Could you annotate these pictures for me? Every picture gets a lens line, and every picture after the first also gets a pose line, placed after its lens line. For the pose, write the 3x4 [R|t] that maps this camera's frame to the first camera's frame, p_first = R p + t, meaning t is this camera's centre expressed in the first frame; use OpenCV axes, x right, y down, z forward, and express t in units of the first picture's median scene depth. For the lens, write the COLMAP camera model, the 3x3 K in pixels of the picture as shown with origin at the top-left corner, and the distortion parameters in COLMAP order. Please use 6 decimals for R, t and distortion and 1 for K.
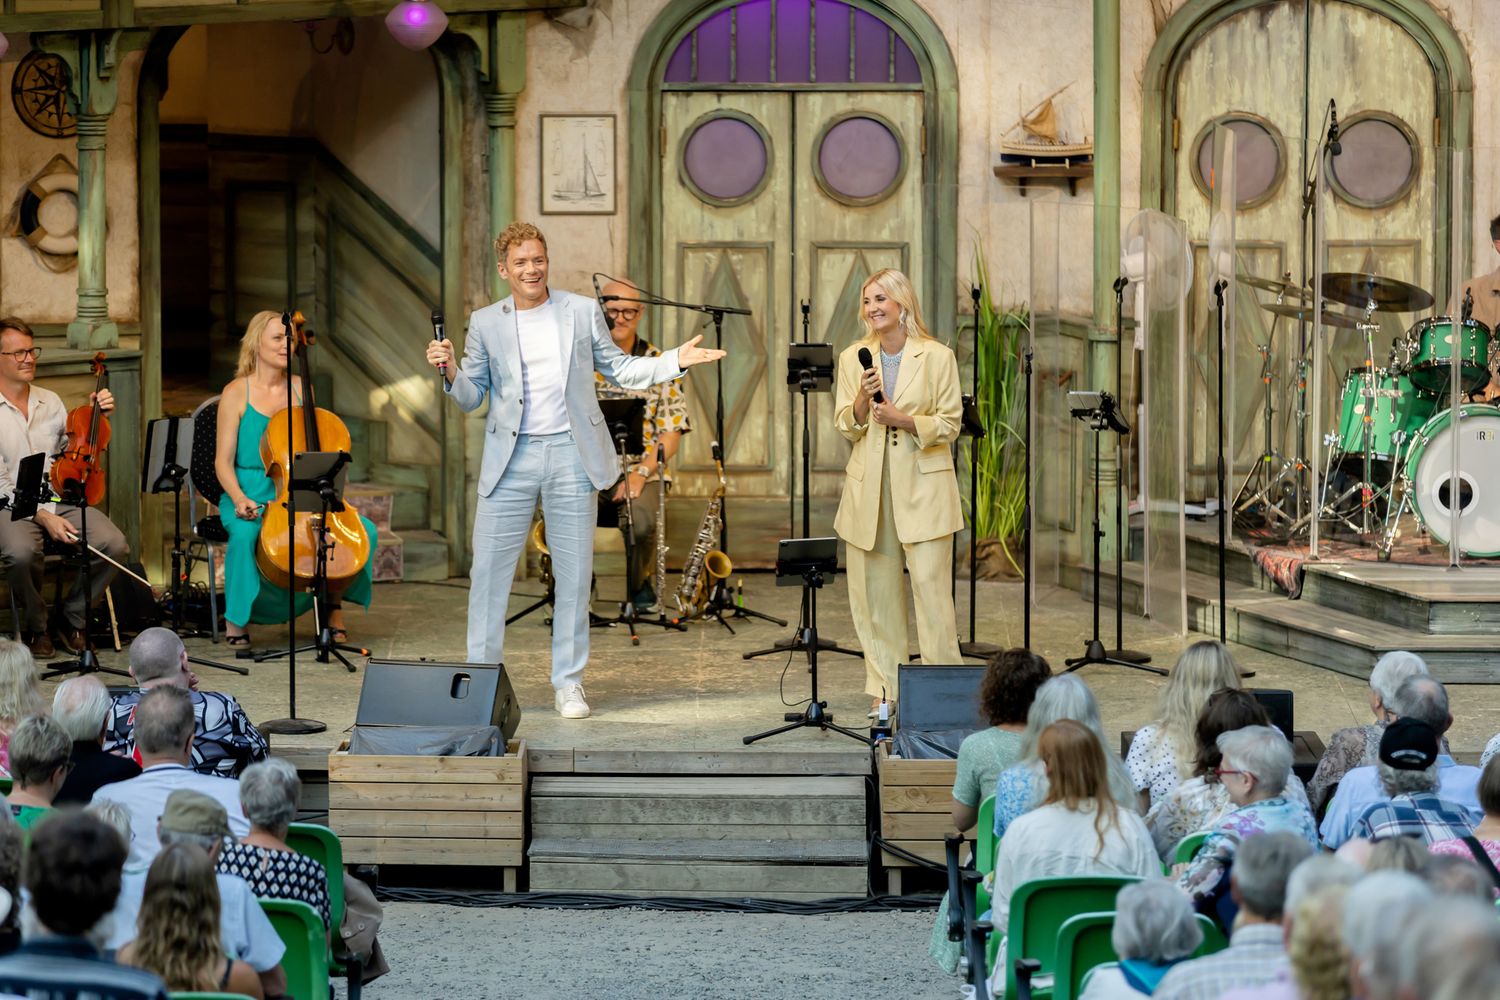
lens RADIAL K [[9568.6, 0, 757.8], [0, 9568.6, 488.8], [0, 0, 1]] dist [0.292086, 0.000000]
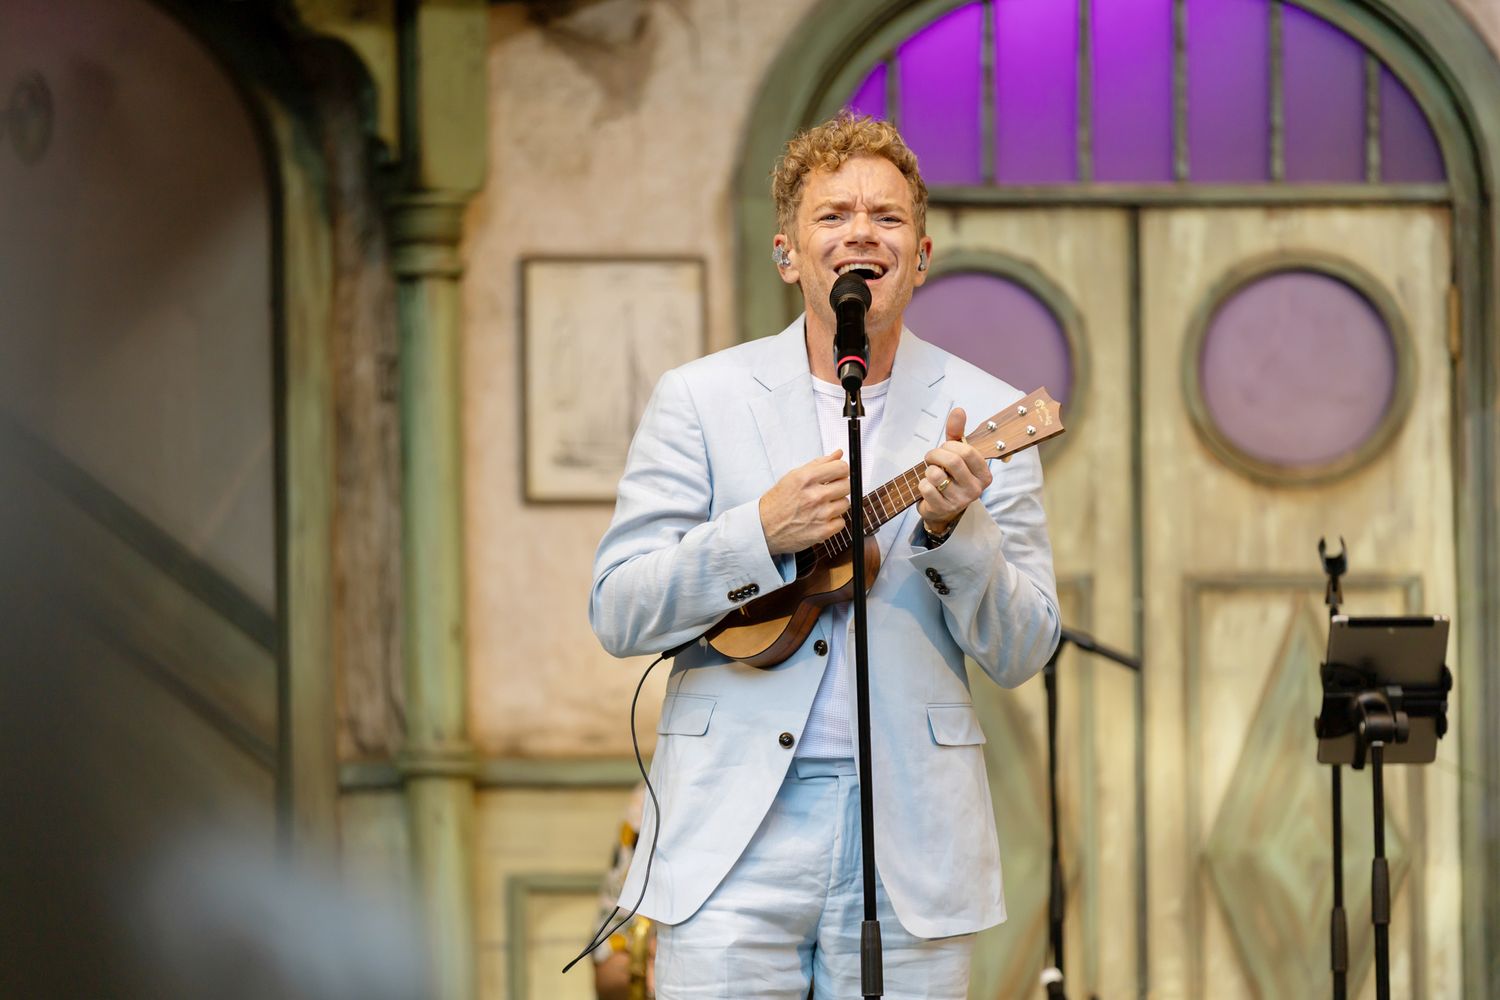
lens RADIAL K [[9568.6, 0, 754.1], [0, 9568.6, 504.7], [0, 0, 1]] dist [0.292086, 0.000000]
pose [[0.998072, -0.008023, 0.061549, -0.037887], [0.017077, 0.988837, -0.148022, 0.031468], [-0.059675, 0.148788, 0.987067, 0.599891]]
